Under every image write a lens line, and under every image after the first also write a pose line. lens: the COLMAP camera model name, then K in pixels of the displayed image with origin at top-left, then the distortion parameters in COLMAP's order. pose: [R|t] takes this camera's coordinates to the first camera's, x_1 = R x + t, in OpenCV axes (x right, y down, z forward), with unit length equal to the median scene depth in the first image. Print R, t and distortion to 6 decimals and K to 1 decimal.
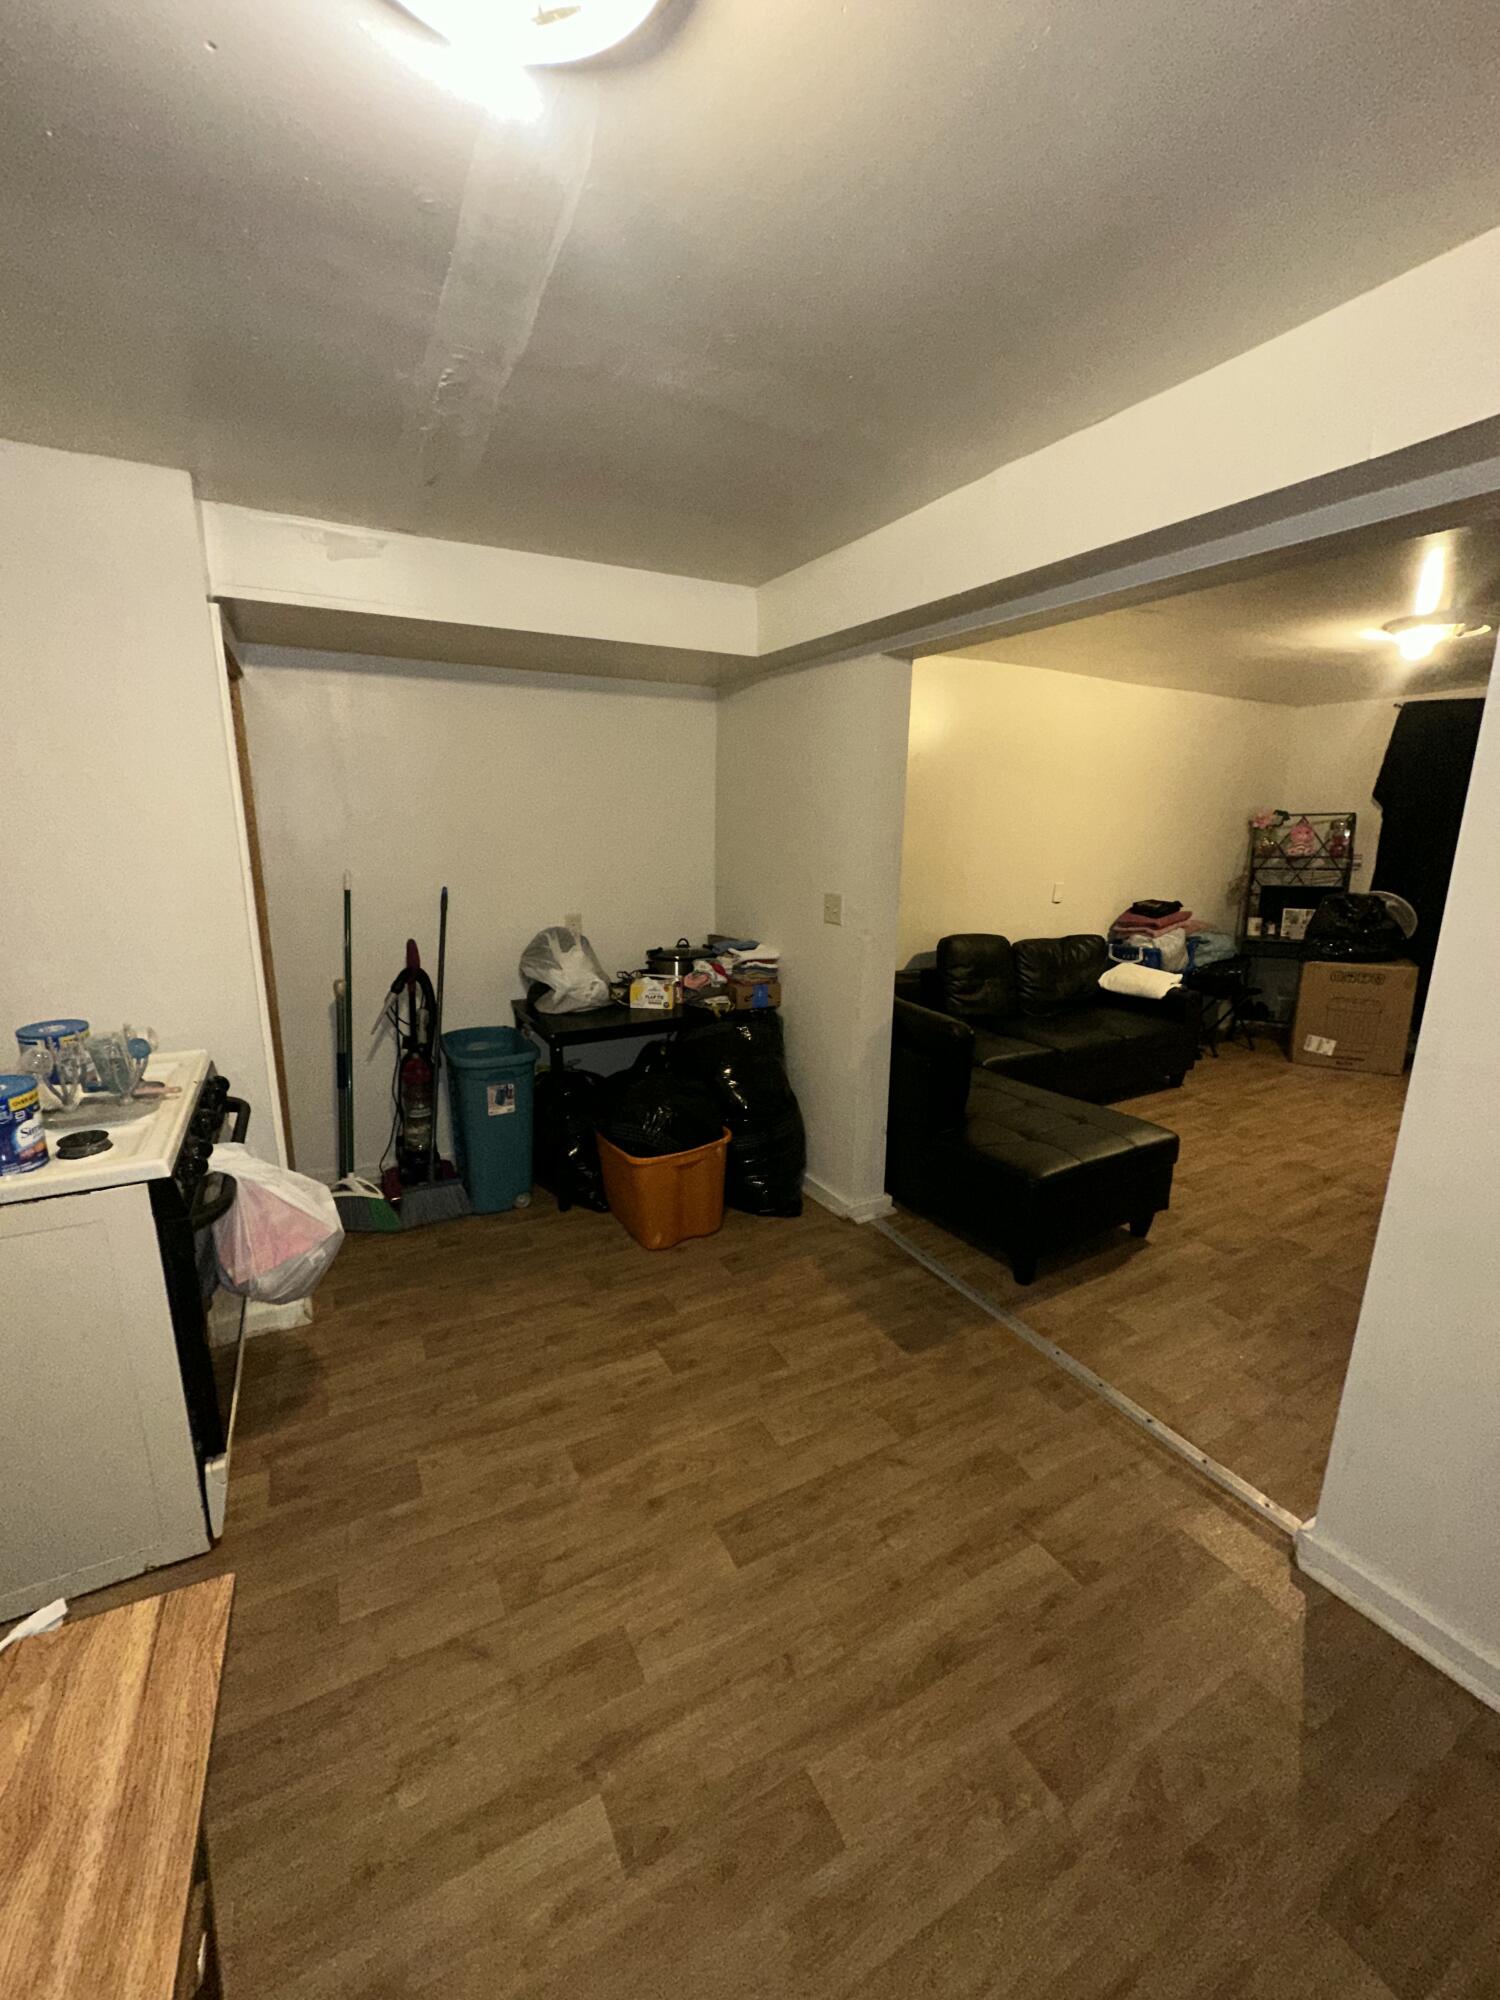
lens RADIAL K [[800.8, 0, 746.4], [0, 800.8, 992.4], [0, 0, 1]] dist [-0.000399, -0.000501]
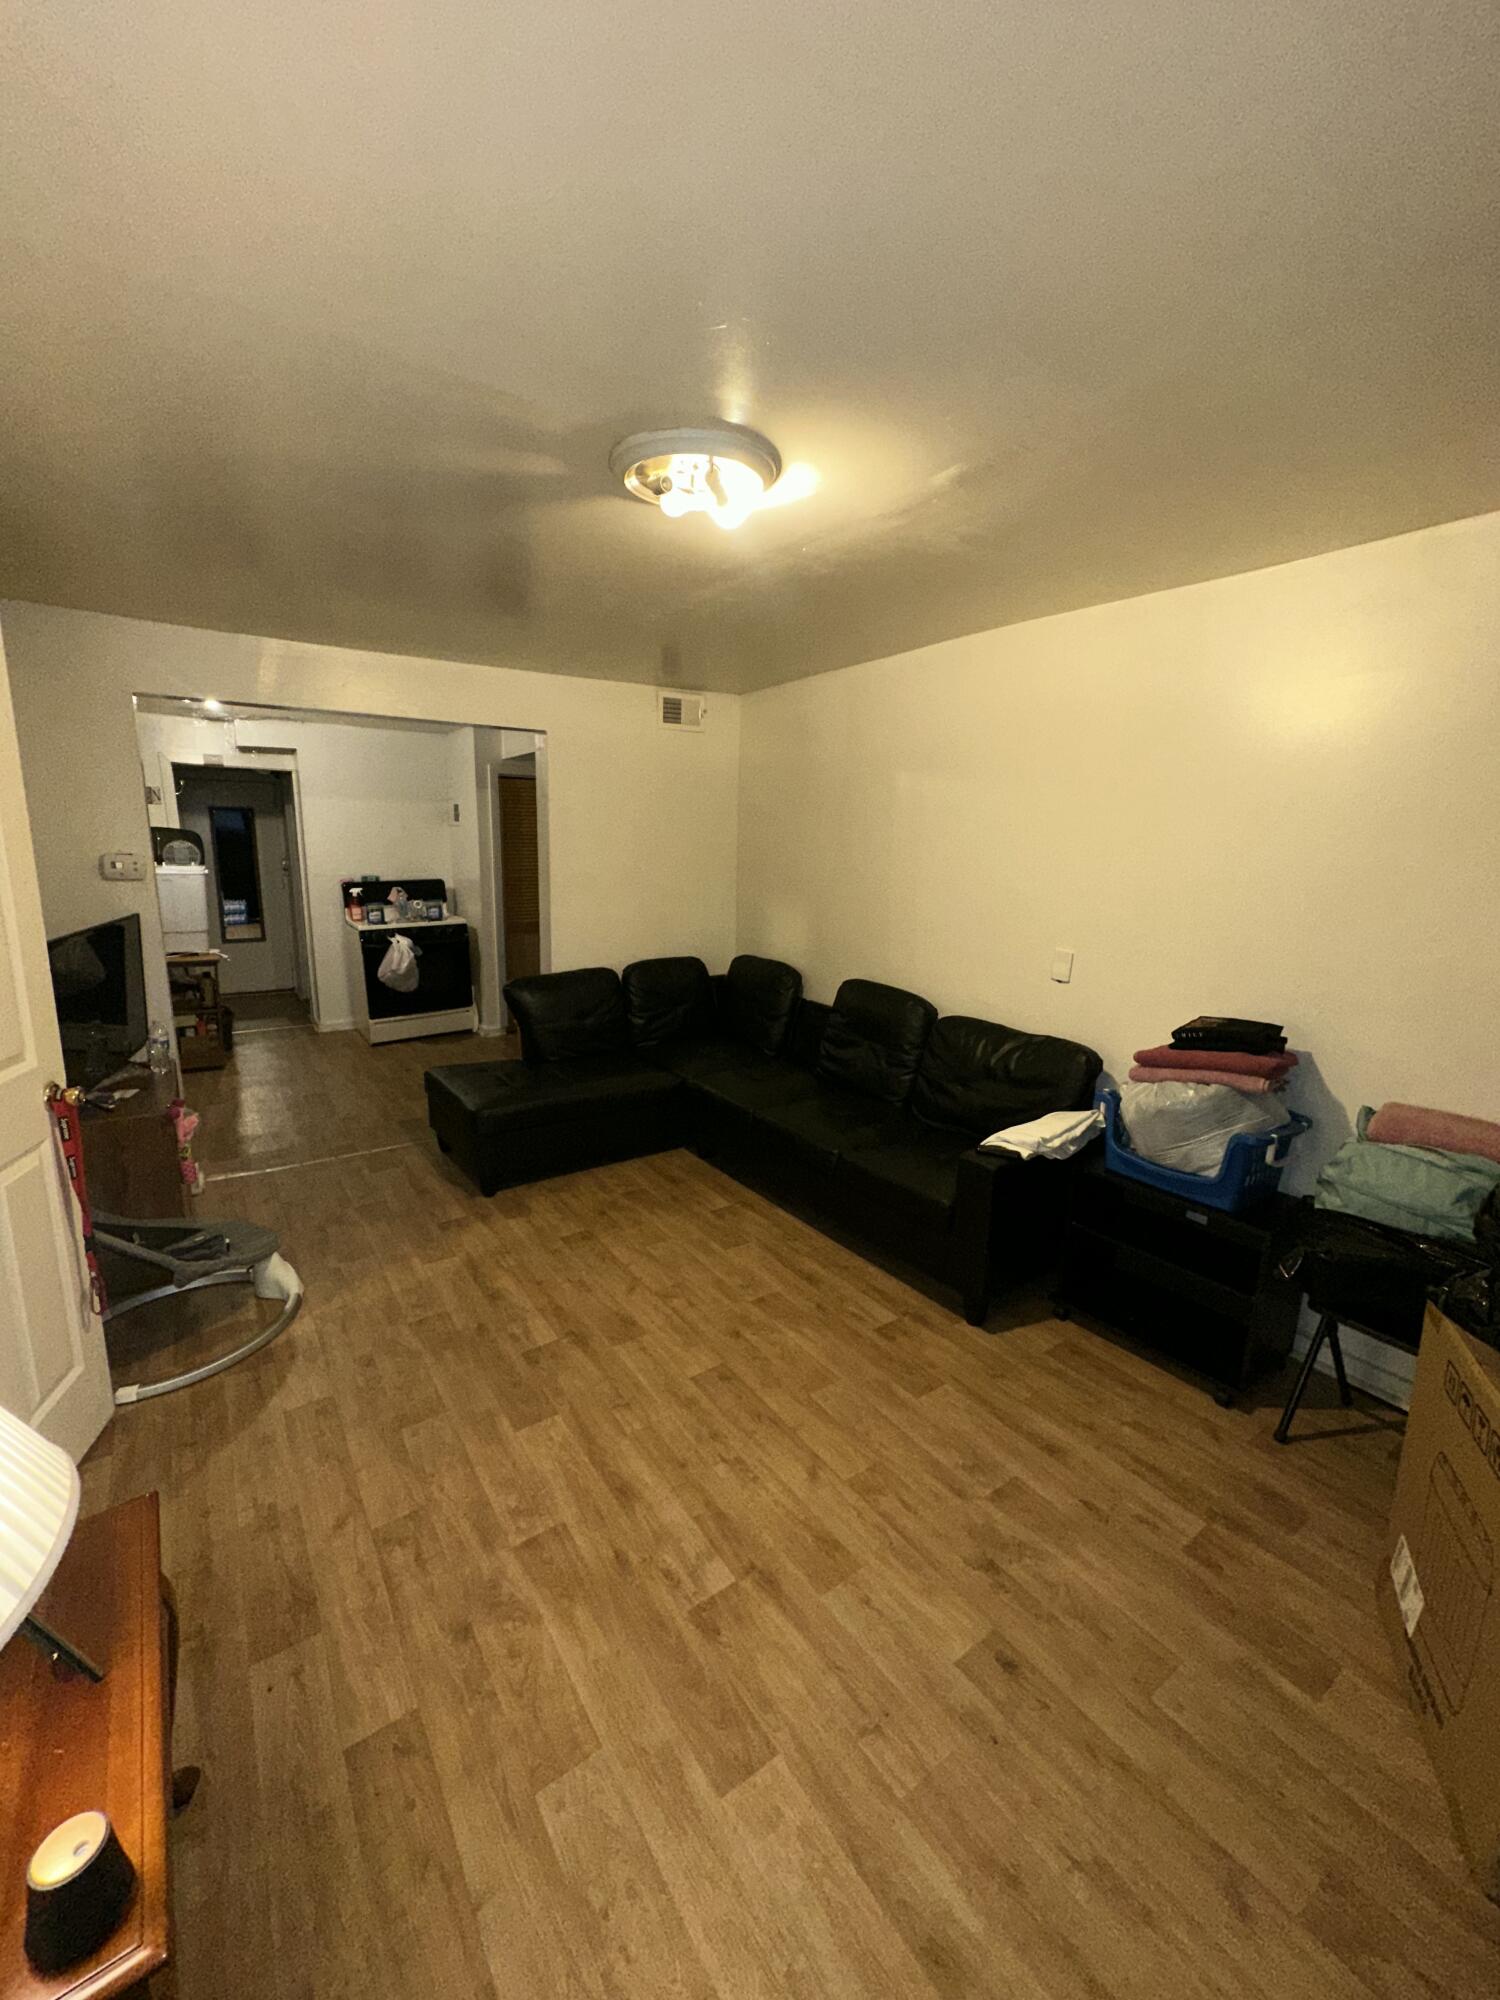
lens RADIAL K [[800.8, 0, 746.4], [0, 800.8, 992.4], [0, 0, 1]] dist [-0.000399, -0.000501]
pose [[0.107041, 0.173497, -0.979000, 0.937173], [-0.229788, 0.962316, 0.145416, -0.133921], [0.967336, 0.209397, 0.142875, 0.661843]]
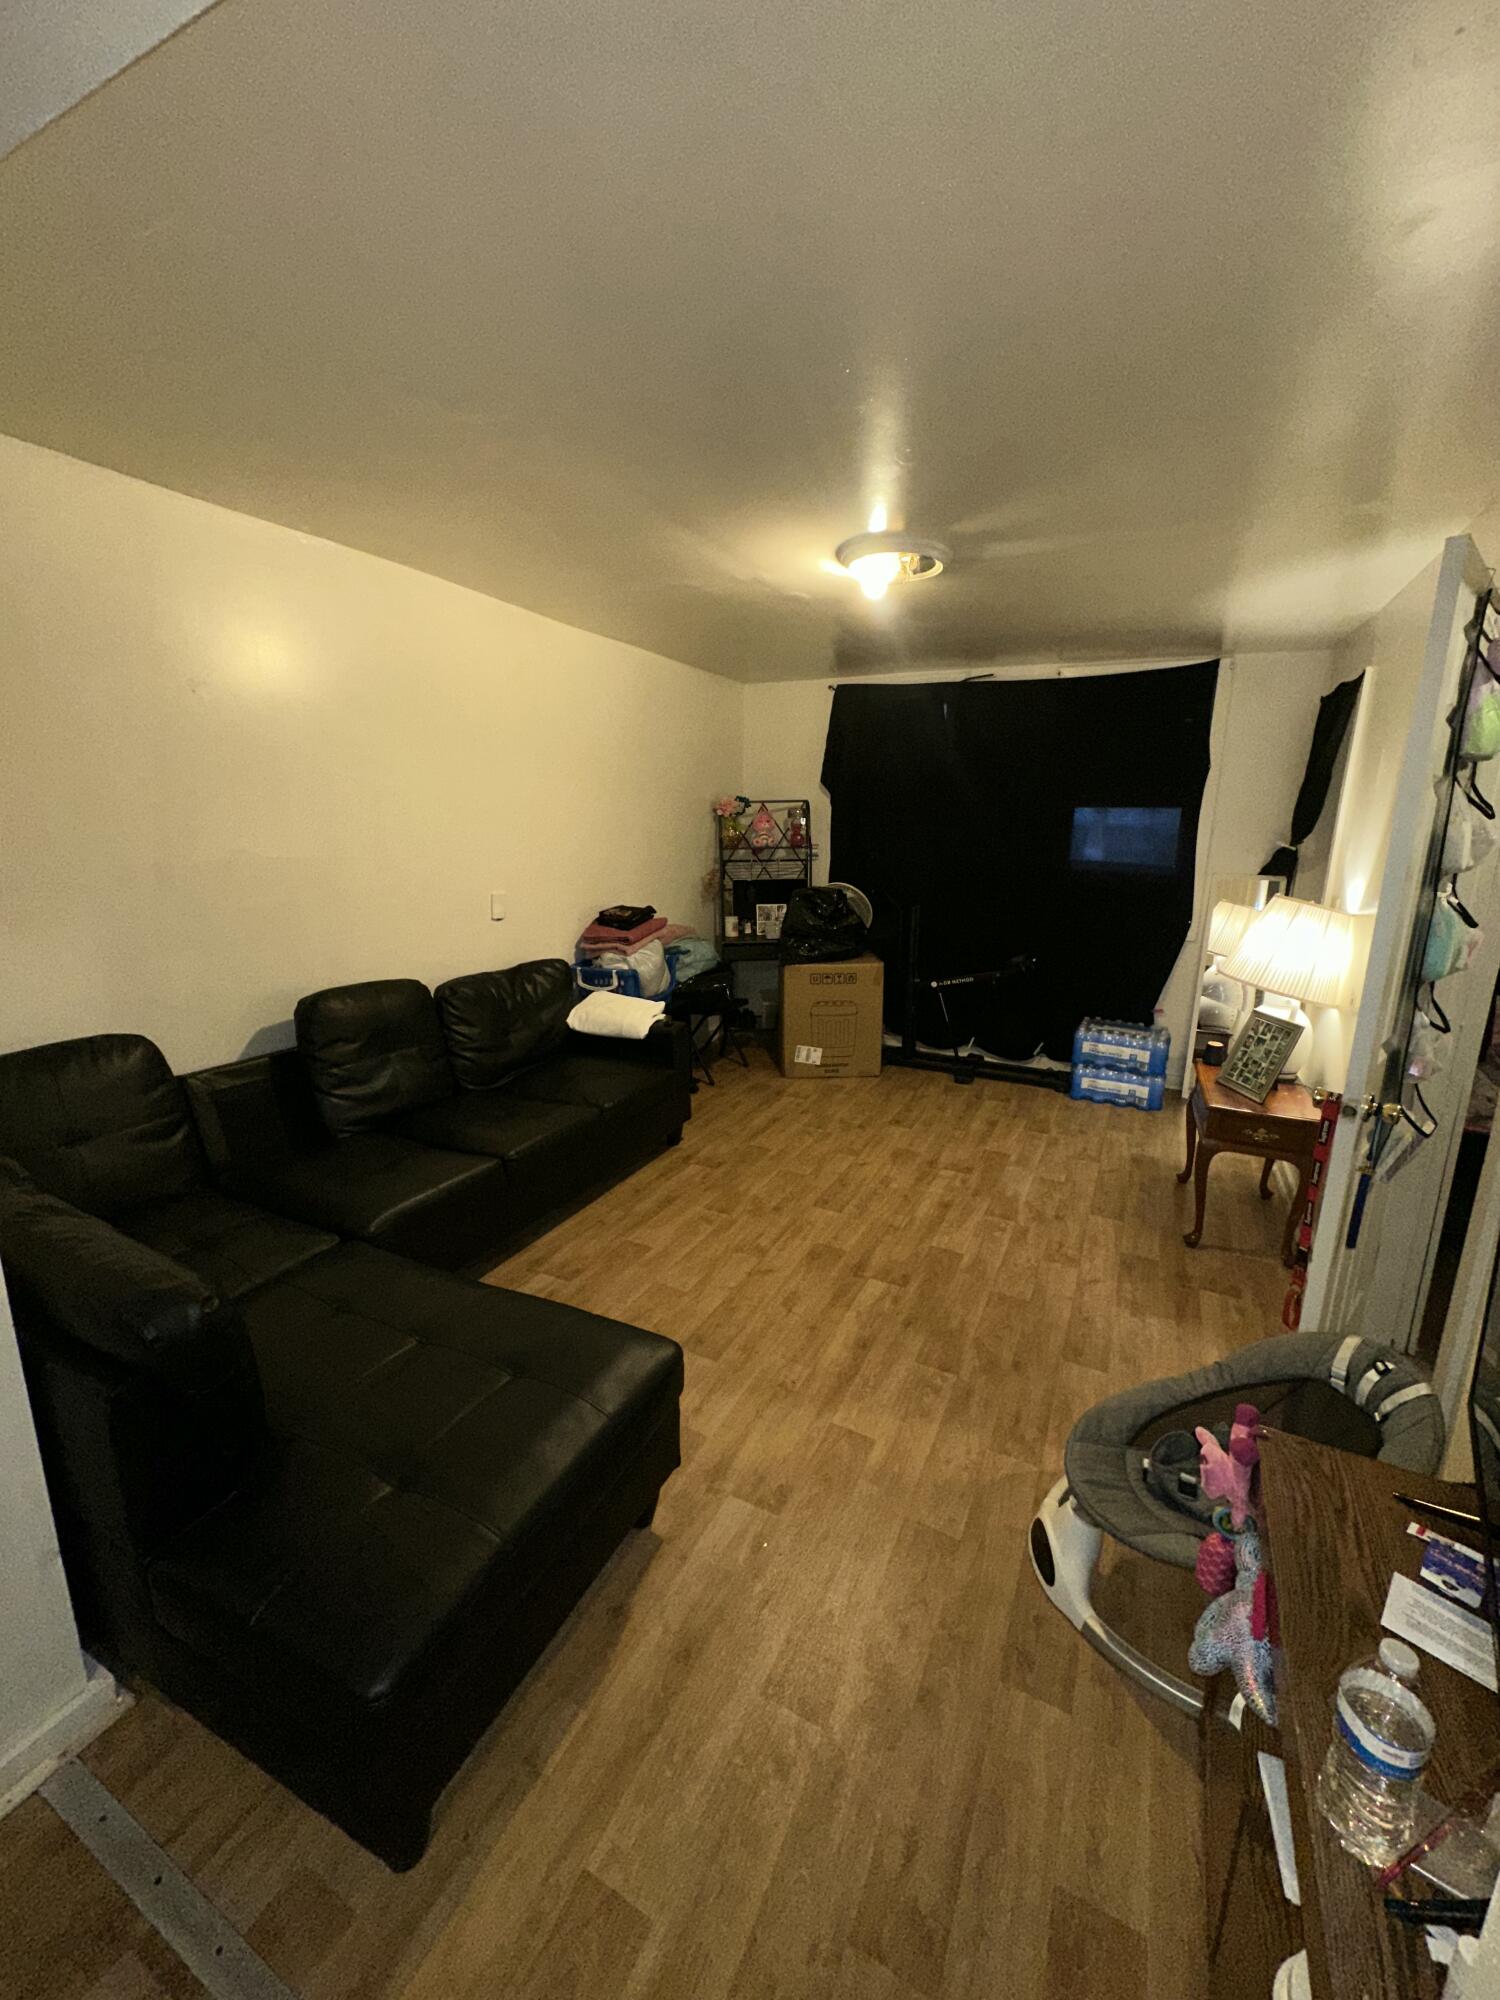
lens RADIAL K [[800.8, 0, 746.4], [0, 800.8, 992.4], [0, 0, 1]] dist [-0.000399, -0.000501]
pose [[0.827186, -0.119290, 0.549120, 0.165323], [0.112760, 0.992568, 0.045765, -0.053677], [-0.550498, 0.024062, 0.834490, 0.274647]]
